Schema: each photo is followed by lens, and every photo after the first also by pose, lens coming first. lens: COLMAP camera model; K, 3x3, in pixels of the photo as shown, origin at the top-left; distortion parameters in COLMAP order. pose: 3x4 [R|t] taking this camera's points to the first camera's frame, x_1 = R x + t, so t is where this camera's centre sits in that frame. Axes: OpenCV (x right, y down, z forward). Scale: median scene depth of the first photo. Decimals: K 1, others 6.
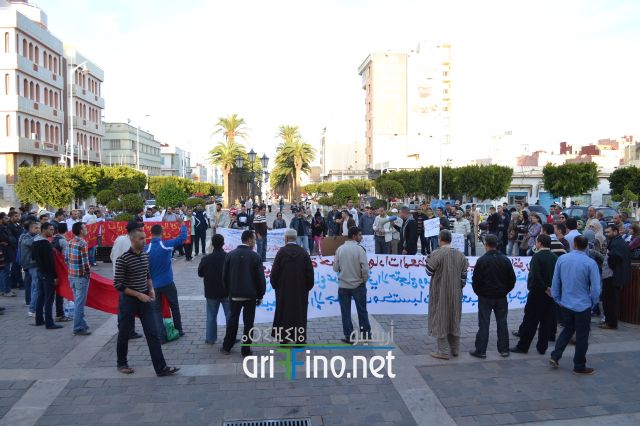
lens RADIAL K [[519.0, 0, 320.0], [0, 519.0, 213.0], [0, 0, 1]] dist [-0.072421, 0.006116]
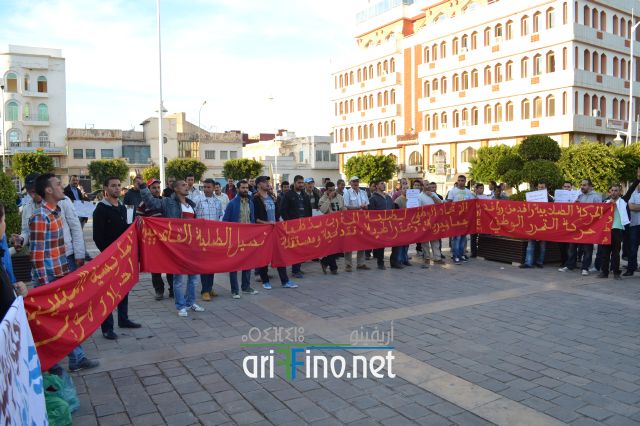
lens RADIAL K [[519.0, 0, 320.0], [0, 519.0, 213.0], [0, 0, 1]] dist [-0.072421, 0.006116]
pose [[0.427603, 0.064349, -0.901673, 0.042928], [-0.049583, 0.997631, 0.047683, 0.005480], [0.902606, 0.024318, 0.429781, 0.179992]]
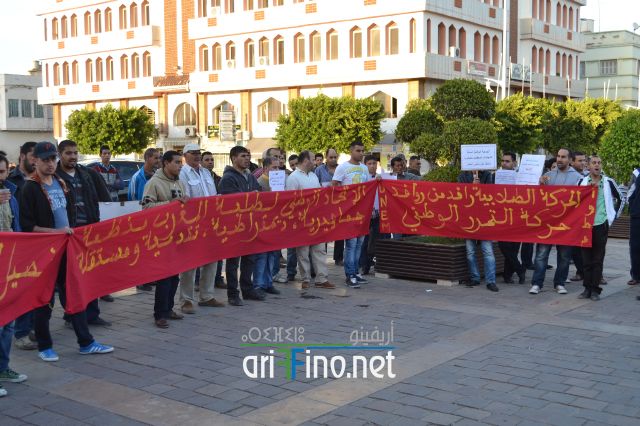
lens RADIAL K [[813.7, 0, 320.0], [0, 813.7, 213.0], [0, 0, 1]] dist [-0.026612, -0.042802]
pose [[0.728564, 0.061715, -0.682192, 0.002574], [-0.042500, 0.998087, 0.044904, 0.006386], [0.683658, -0.003722, 0.729793, 0.165873]]
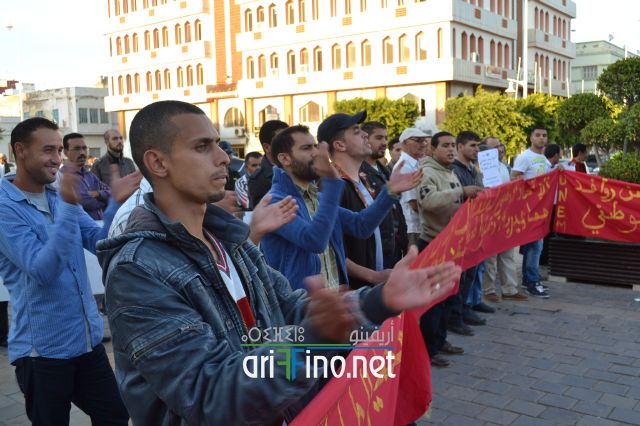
lens RADIAL K [[661.8, 0, 320.0], [0, 661.8, 213.0], [0, 0, 1]] dist [-0.061524, 0.003080]
pose [[0.724024, 0.064620, -0.686741, -0.080816], [-0.026077, 0.997455, 0.066365, 0.007842], [0.689281, -0.030142, 0.723867, 0.187596]]
